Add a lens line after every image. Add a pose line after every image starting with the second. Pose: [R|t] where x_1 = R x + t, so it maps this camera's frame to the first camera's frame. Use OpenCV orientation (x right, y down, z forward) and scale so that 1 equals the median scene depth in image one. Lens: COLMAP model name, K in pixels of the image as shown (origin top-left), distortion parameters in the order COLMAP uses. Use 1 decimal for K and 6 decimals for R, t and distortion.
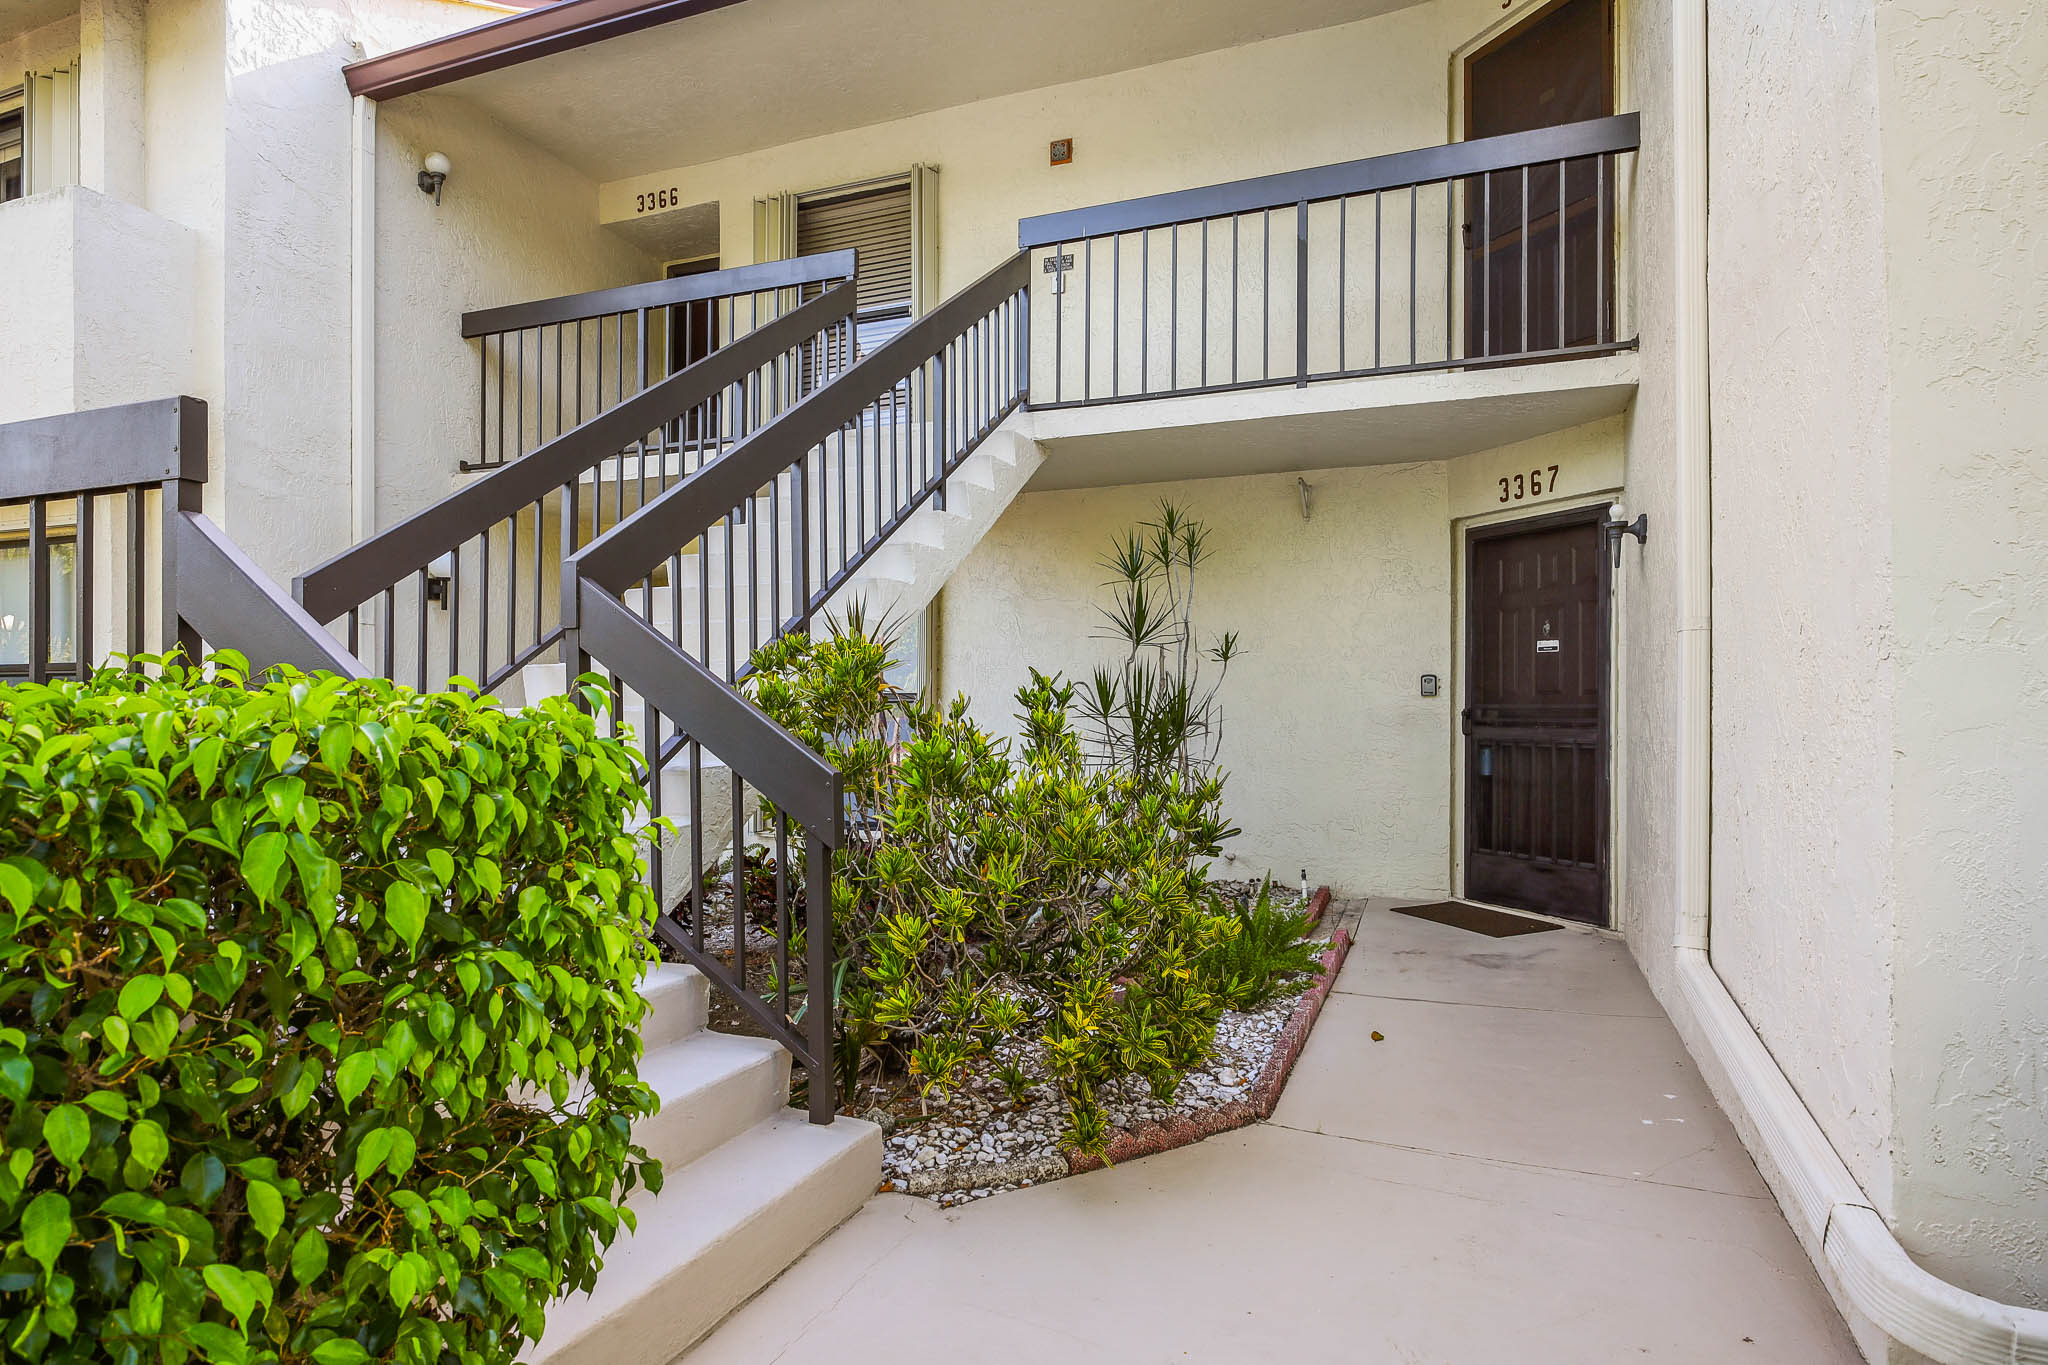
lens RADIAL K [[1143.9, 0, 1017.4], [0, 1143.9, 713.0], [0, 0, 1]] dist [-0.001265, -0.000451]
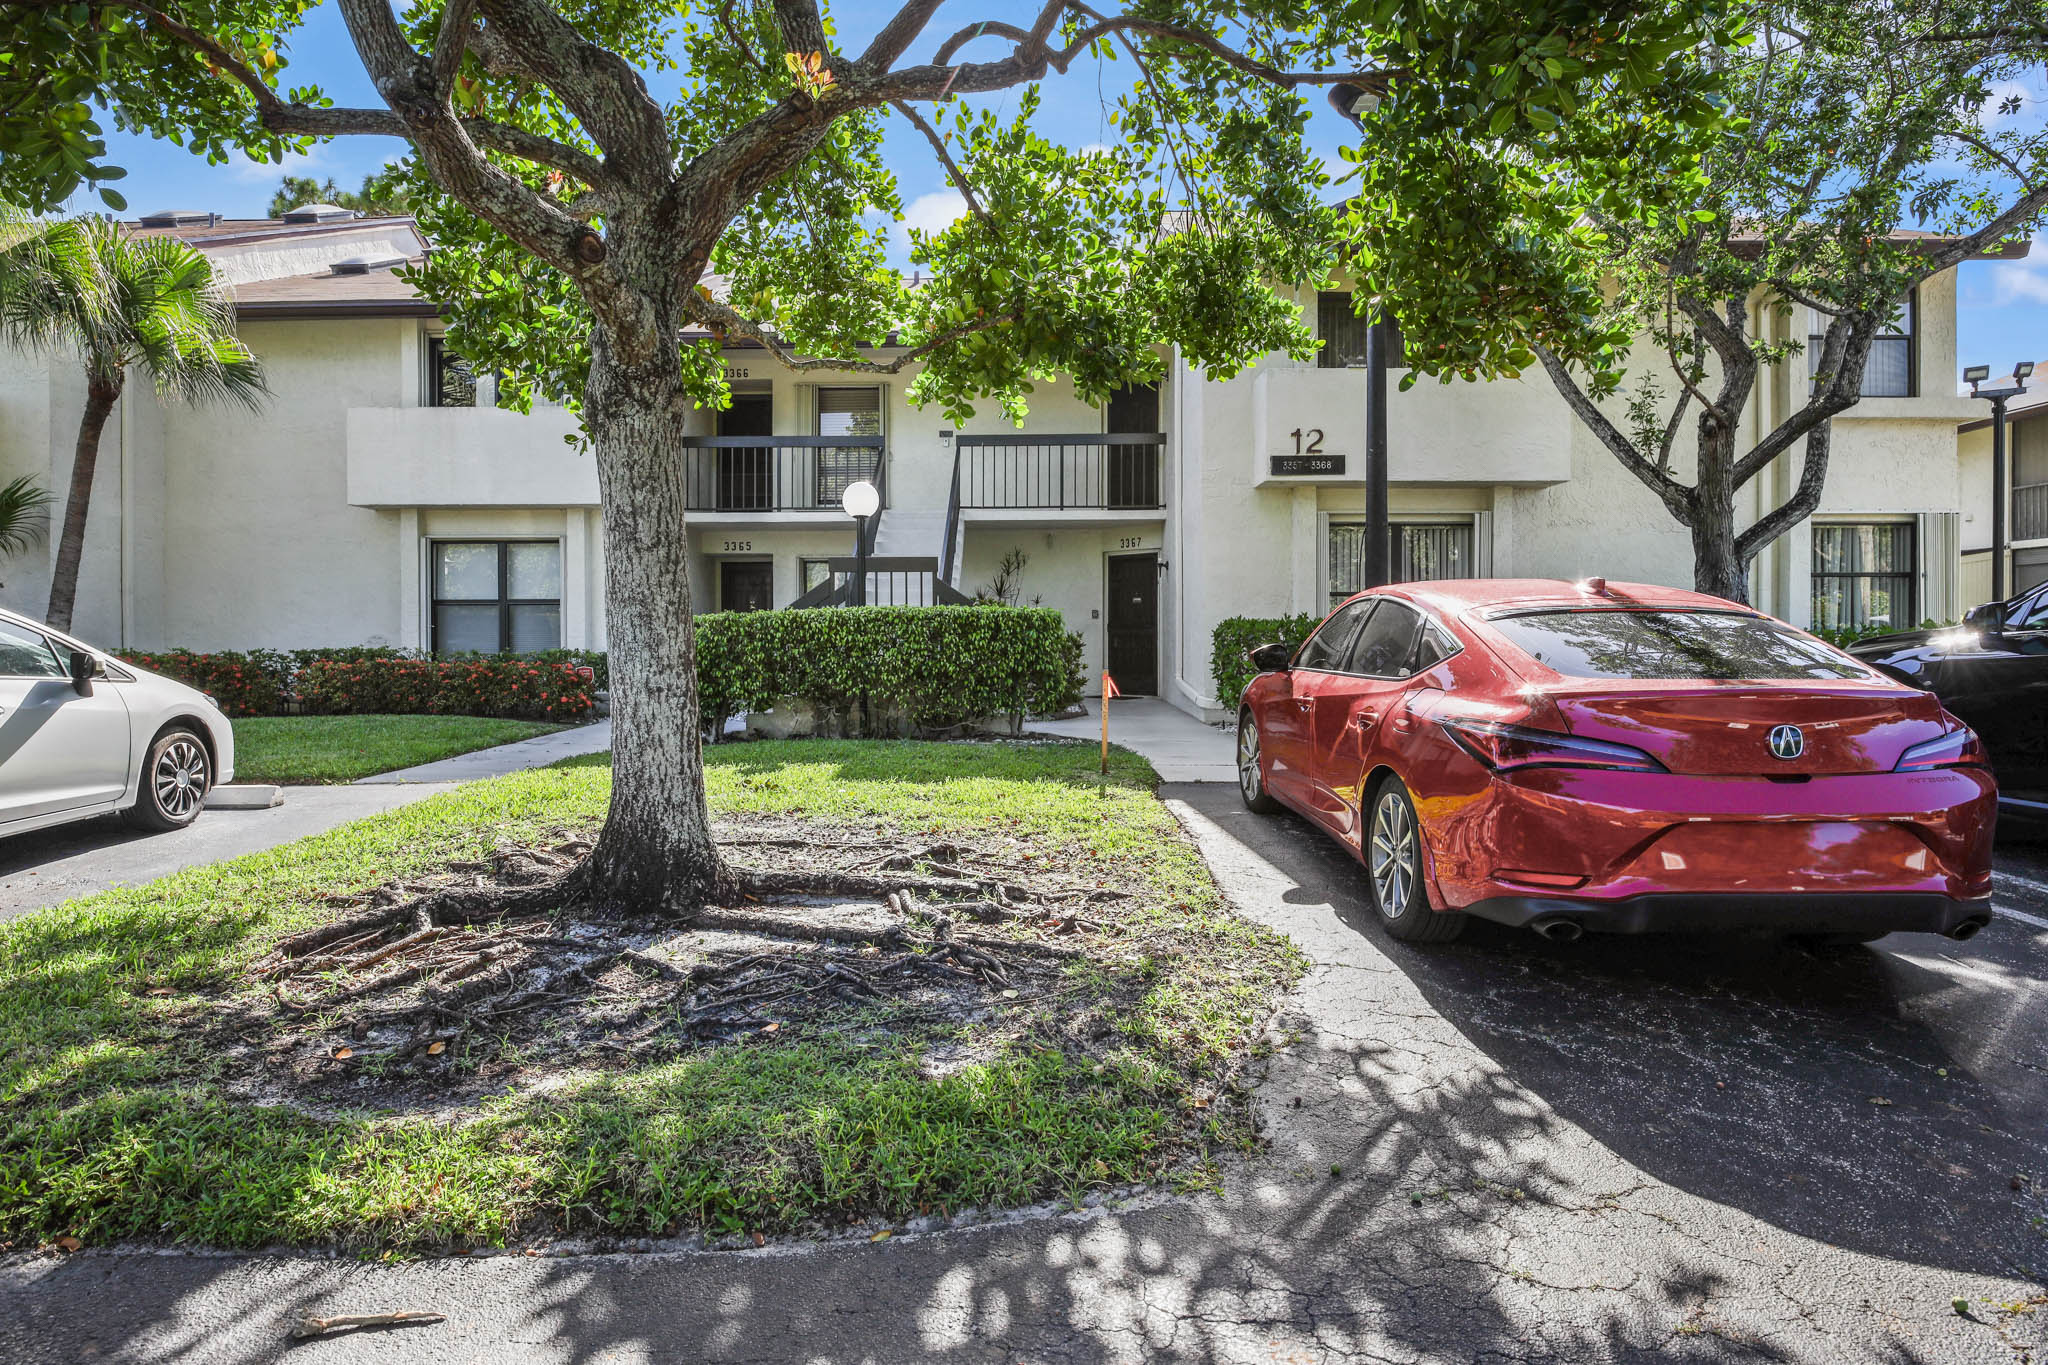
lens RADIAL K [[1152.5, 0, 1021.4], [0, 1152.5, 642.9], [0, 0, 1]] dist [-0.004254, -0.002008]
pose [[0.928177, -0.001559, 0.372136, -0.924528], [0.003569, 0.999983, -0.004713, 0.063027], [-0.372122, 0.005703, 0.928166, -1.648416]]
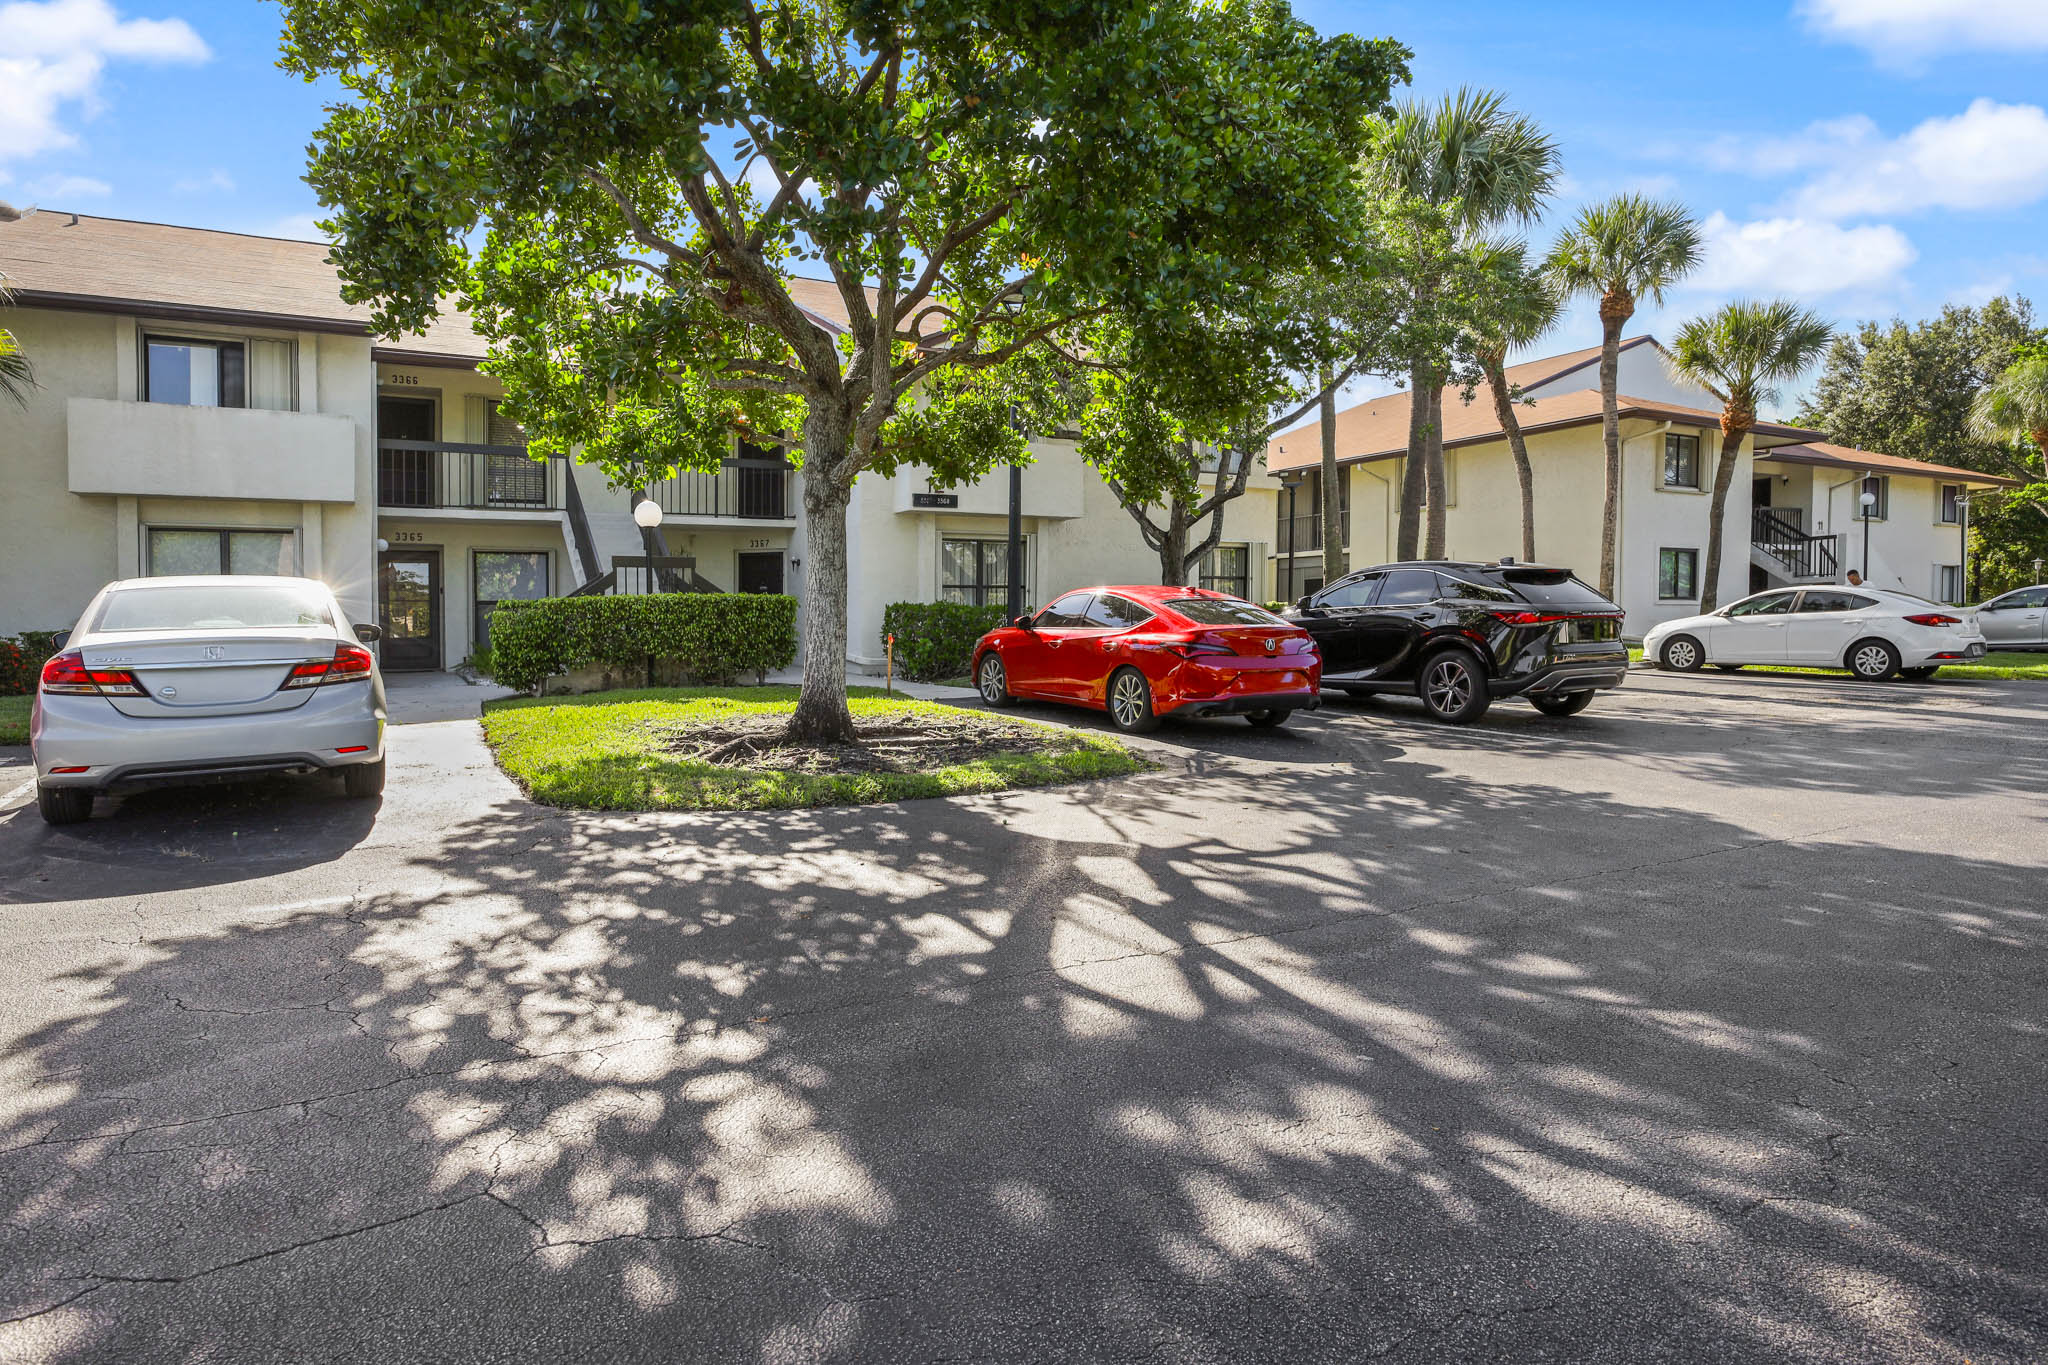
lens RADIAL K [[1152.5, 0, 1021.4], [0, 1152.5, 642.9], [0, 0, 1]] dist [-0.004254, -0.002008]
pose [[0.631794, -0.019779, 0.774884, -2.006431], [0.014017, 0.999802, 0.014091, 0.079861], [-0.775010, 0.001959, 0.631946, -2.093064]]
